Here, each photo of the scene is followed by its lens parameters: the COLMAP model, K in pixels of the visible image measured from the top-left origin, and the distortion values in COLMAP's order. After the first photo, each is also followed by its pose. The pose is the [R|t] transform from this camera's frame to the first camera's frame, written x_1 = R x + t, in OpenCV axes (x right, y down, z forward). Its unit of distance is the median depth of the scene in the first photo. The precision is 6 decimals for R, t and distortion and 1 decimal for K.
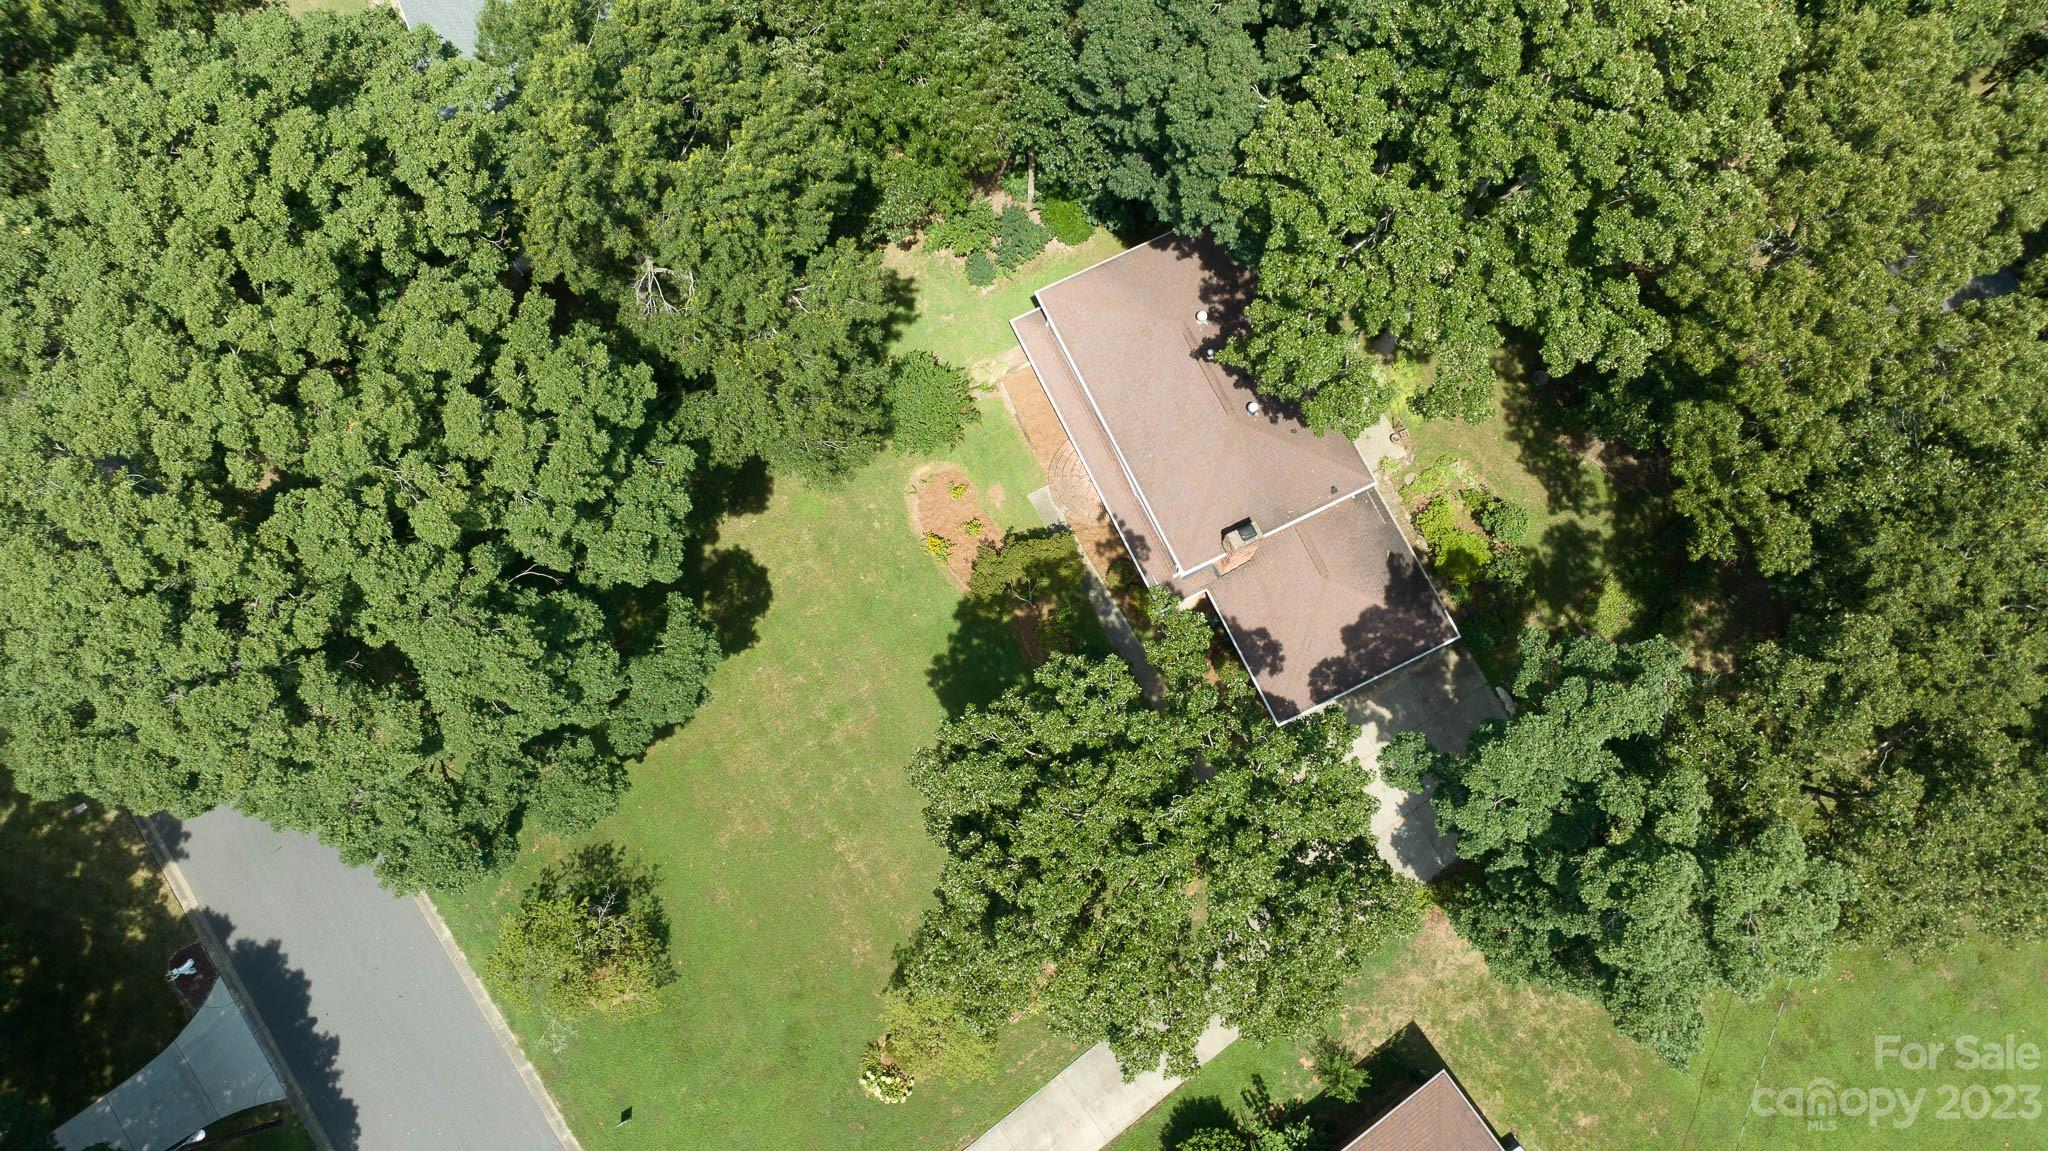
lens RADIAL K [[1442.7, 0, 1019.9], [0, 1442.7, 572.6], [0, 0, 1]] dist [-0.019457, 0.006185]
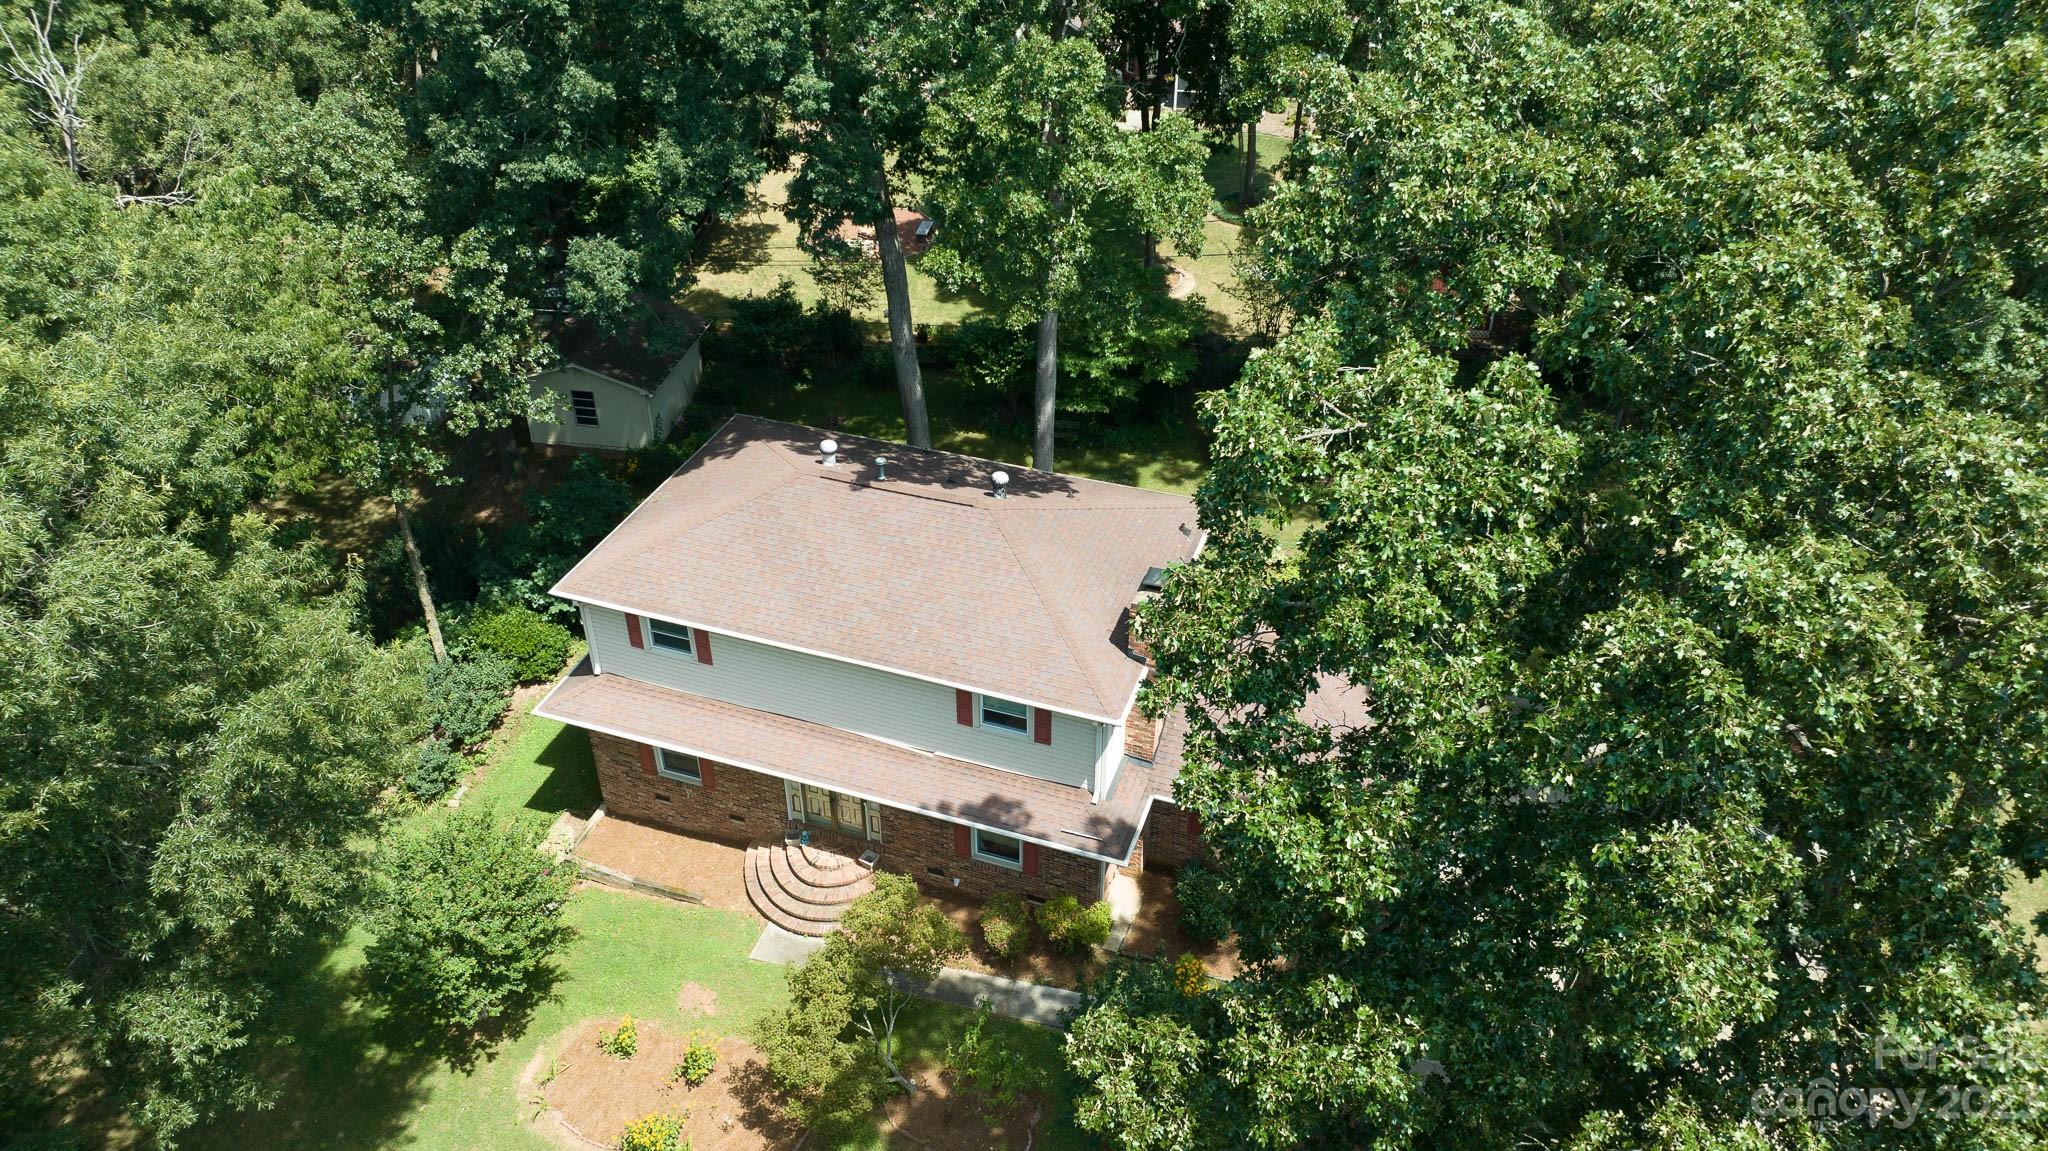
lens RADIAL K [[1442.7, 0, 1019.9], [0, 1442.7, 572.6], [0, 0, 1]] dist [-0.019457, 0.006185]
pose [[0.708671, -0.403479, 0.578783, -0.186263], [0.682608, 0.599543, -0.417844, 0.159329], [-0.178414, 0.691196, 0.700297, 0.619852]]
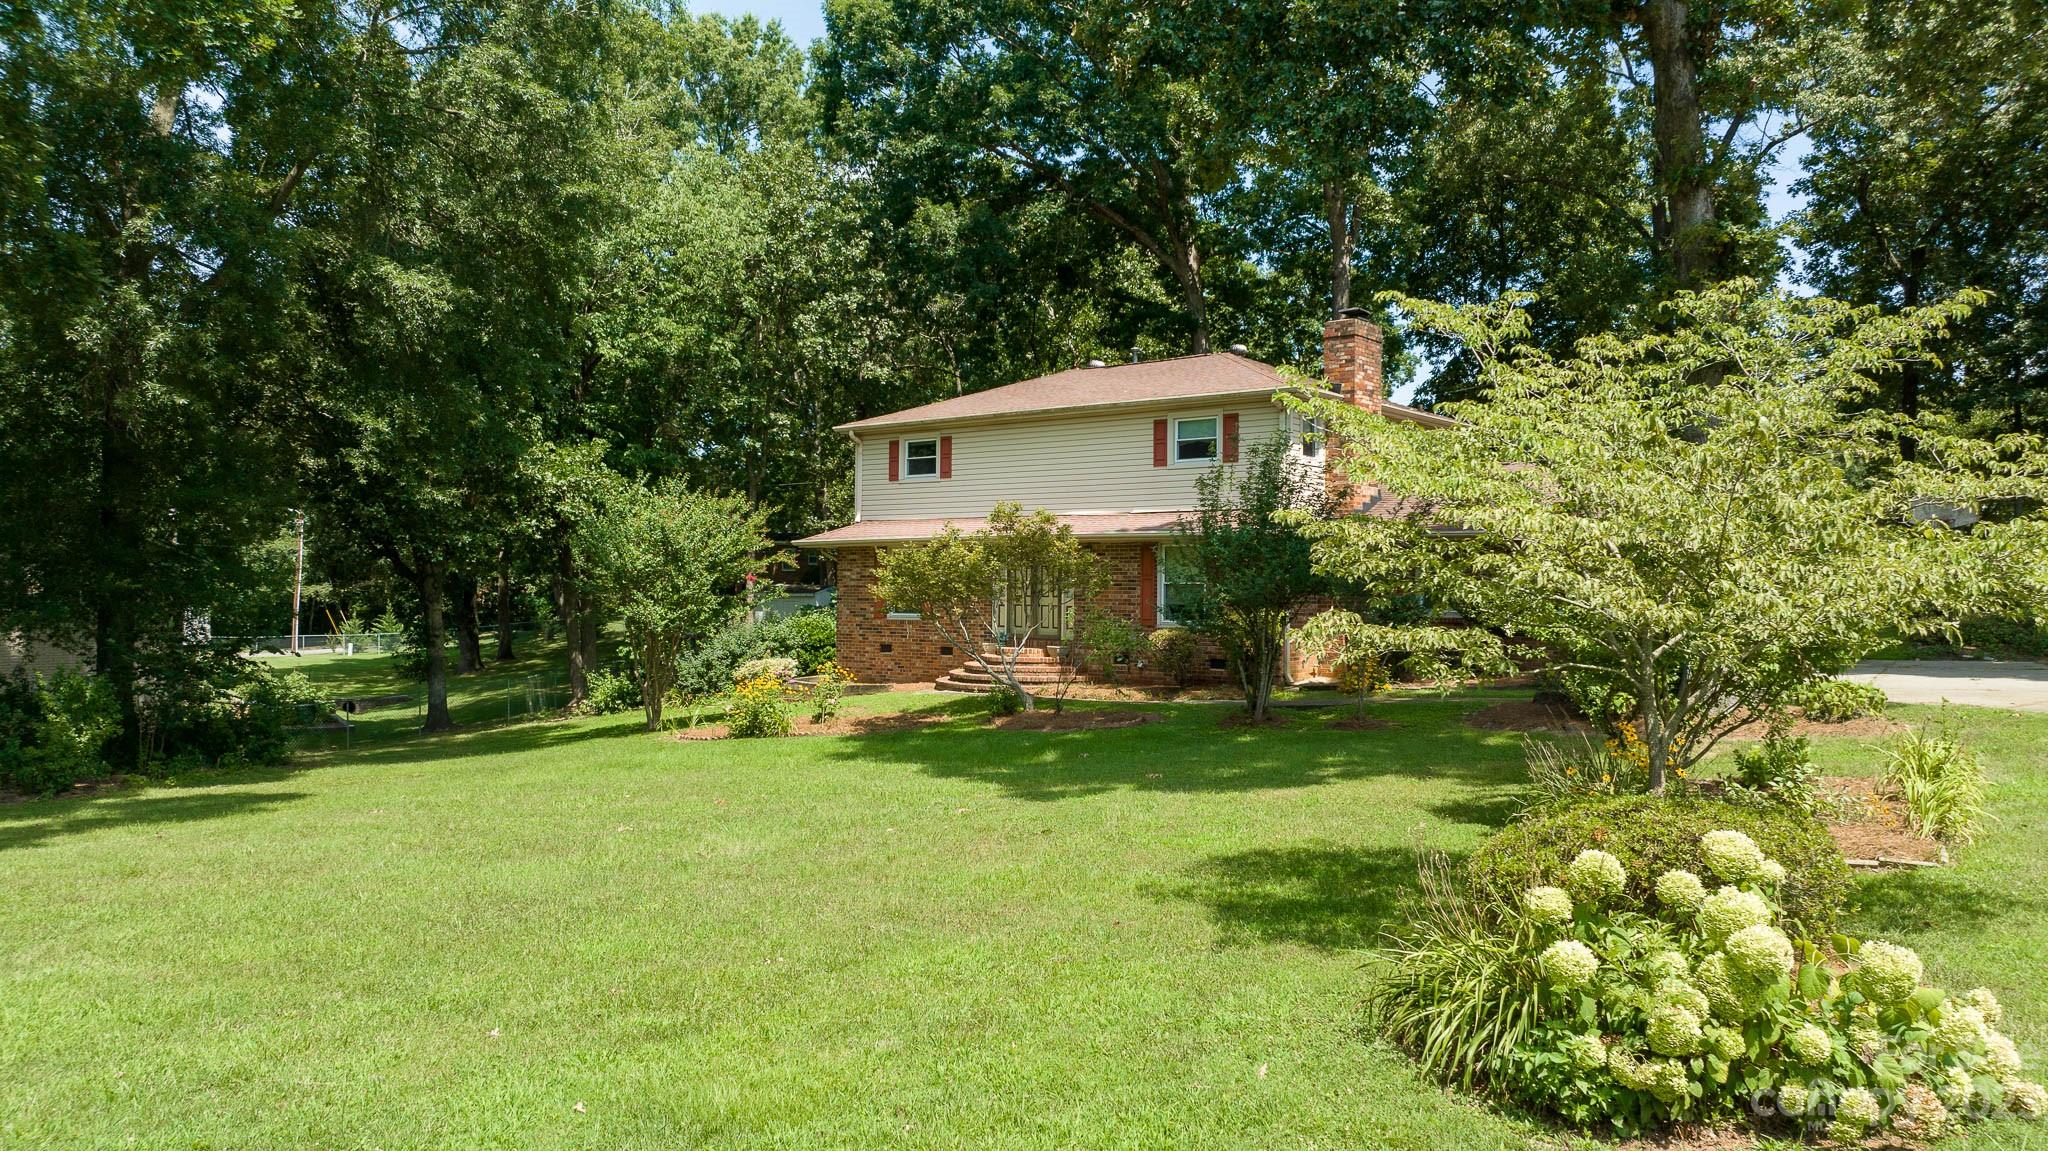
lens RADIAL K [[1442.7, 0, 1019.9], [0, 1442.7, 572.6], [0, 0, 1]] dist [-0.019457, 0.006185]
pose [[0.907625, 0.019428, 0.419332, -0.188051], [0.403273, 0.237031, -0.883848, 0.430547], [-0.116566, 0.971308, 0.207300, 0.980166]]
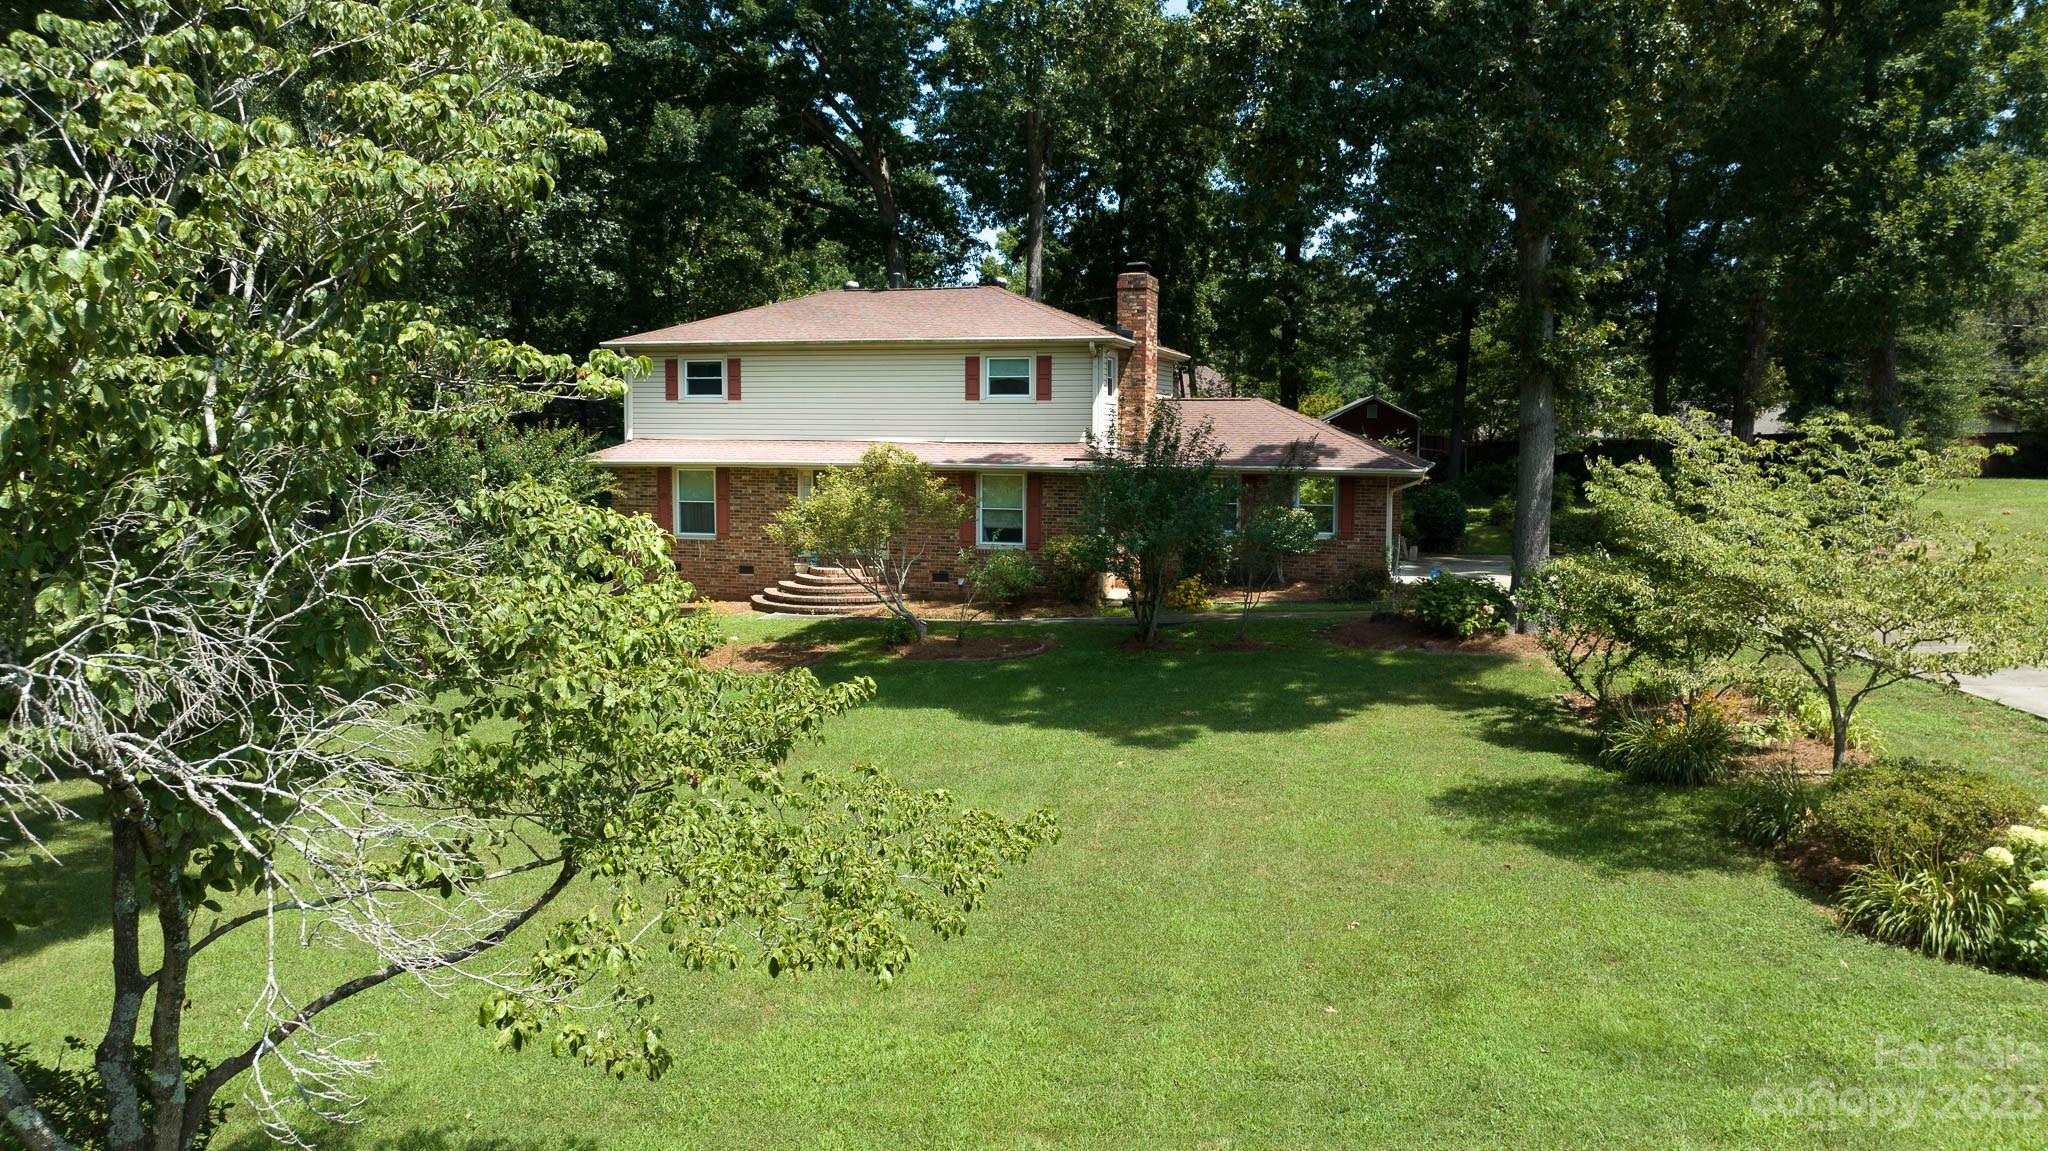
lens RADIAL K [[1442.8, 0, 1019.3], [0, 1442.8, 573.1], [0, 0, 1]] dist [-0.015031, 0.035052]
pose [[0.684966, -0.056390, 0.726389, -0.338250], [0.703636, 0.309823, -0.639458, 0.375726], [-0.188993, 0.949121, 0.251896, 0.961752]]
